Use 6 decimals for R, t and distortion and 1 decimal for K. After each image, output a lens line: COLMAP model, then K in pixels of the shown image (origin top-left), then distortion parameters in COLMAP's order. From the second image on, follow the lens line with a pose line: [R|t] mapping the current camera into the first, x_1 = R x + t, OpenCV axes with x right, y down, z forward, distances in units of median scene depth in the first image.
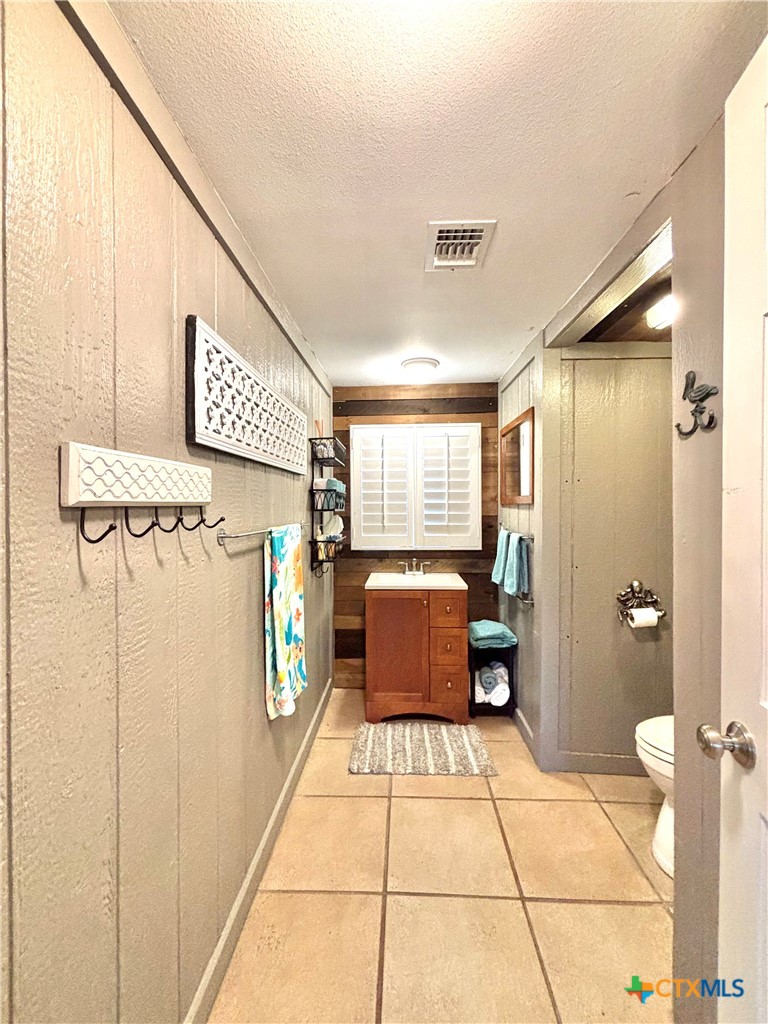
lens RADIAL K [[411.8, 0, 383.3], [0, 411.8, 508.7], [0, 0, 1]] dist [0.003475, -0.000039]
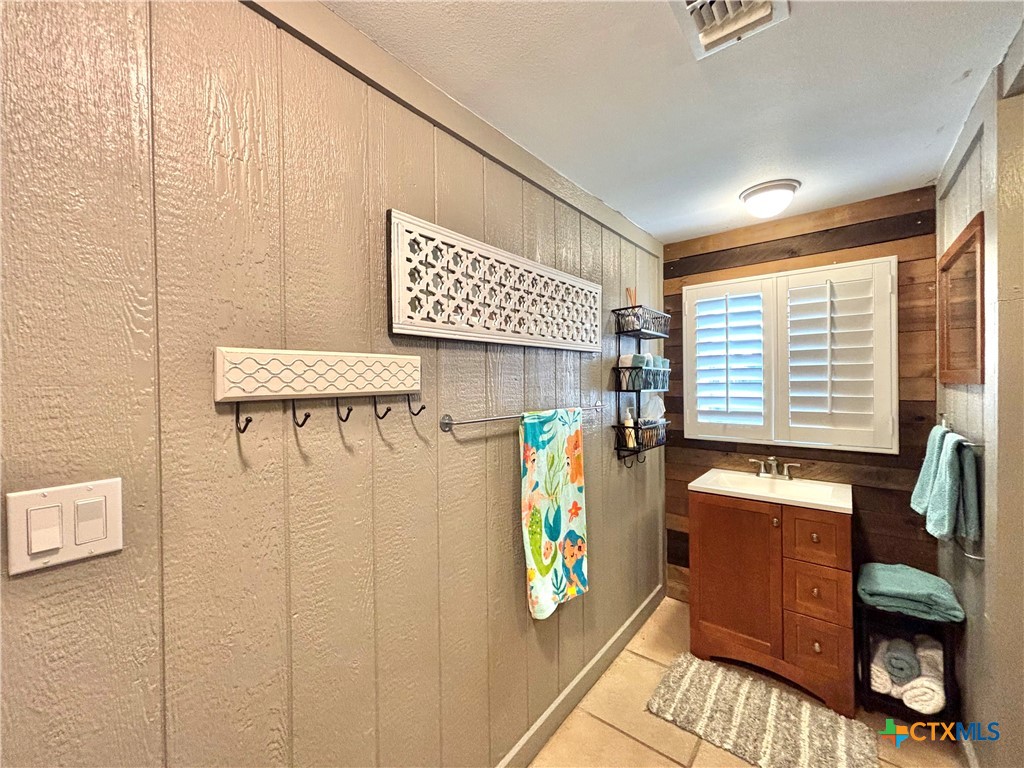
lens RADIAL K [[411.8, 0, 512.0], [0, 411.8, 382.3], [0, 0, 1]] dist [0.003475, -0.000039]
pose [[0.801685, 0.000485, -0.597746, 0.171170], [0.001748, 0.999993, 0.003156, -0.017615], [0.597744, -0.003574, 0.801679, 0.153116]]
